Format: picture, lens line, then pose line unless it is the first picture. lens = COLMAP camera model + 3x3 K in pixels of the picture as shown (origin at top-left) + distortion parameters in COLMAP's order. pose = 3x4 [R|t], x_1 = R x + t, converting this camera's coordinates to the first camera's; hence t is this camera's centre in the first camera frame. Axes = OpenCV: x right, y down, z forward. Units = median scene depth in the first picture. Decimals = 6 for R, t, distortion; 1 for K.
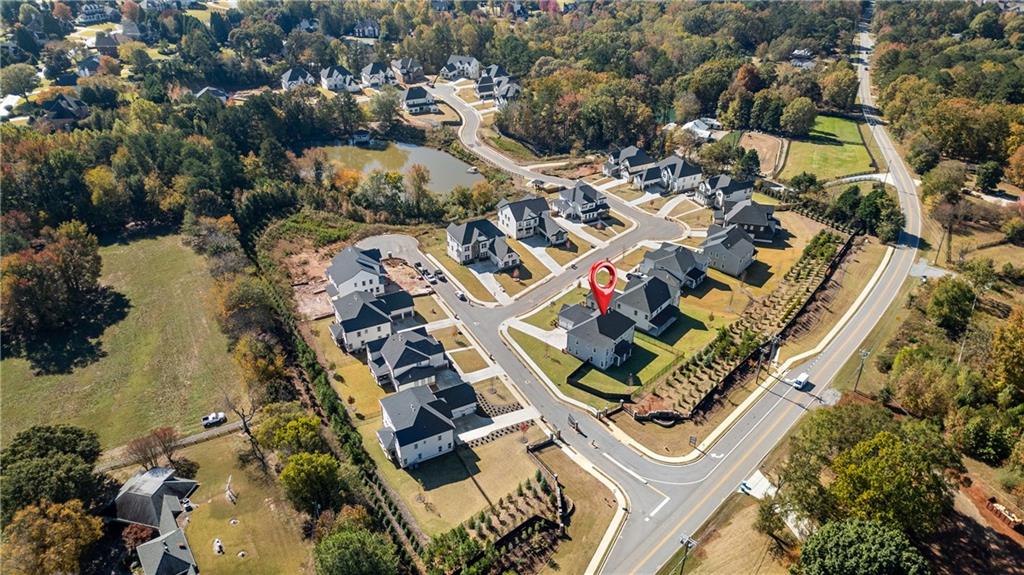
lens RADIAL K [[734.7, 0, 512.0], [0, 734.7, 287.5], [0, 0, 1]] dist [0.055662, -0.000614]
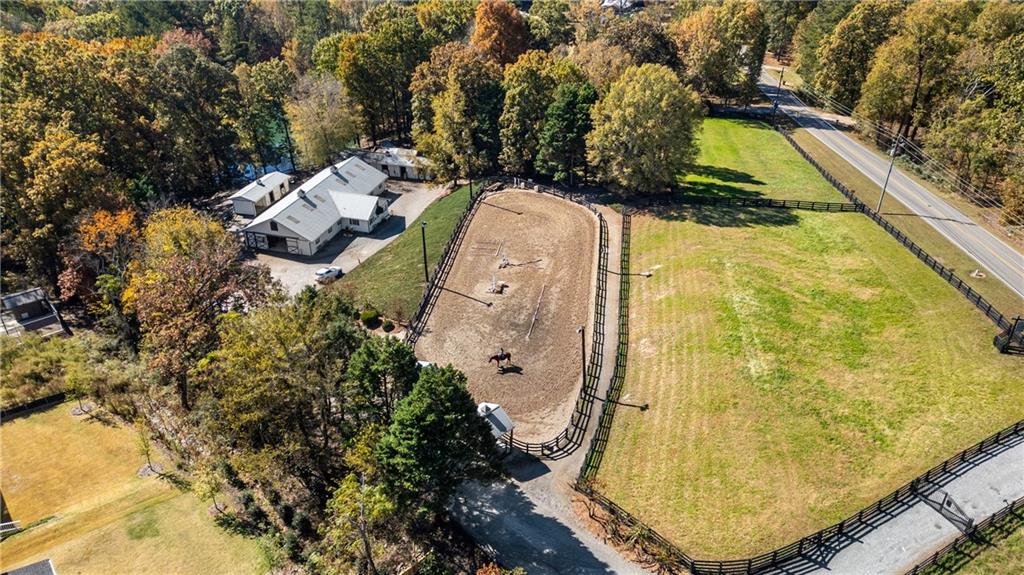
lens RADIAL K [[734.7, 0, 512.0], [0, 734.7, 287.5], [0, 0, 1]] dist [0.055662, -0.000614]
pose [[0.972504, -0.123485, 0.197453, 0.258367], [0.124477, 0.992195, 0.007431, -0.169692], [-0.196830, 0.017351, 0.980284, 0.693527]]
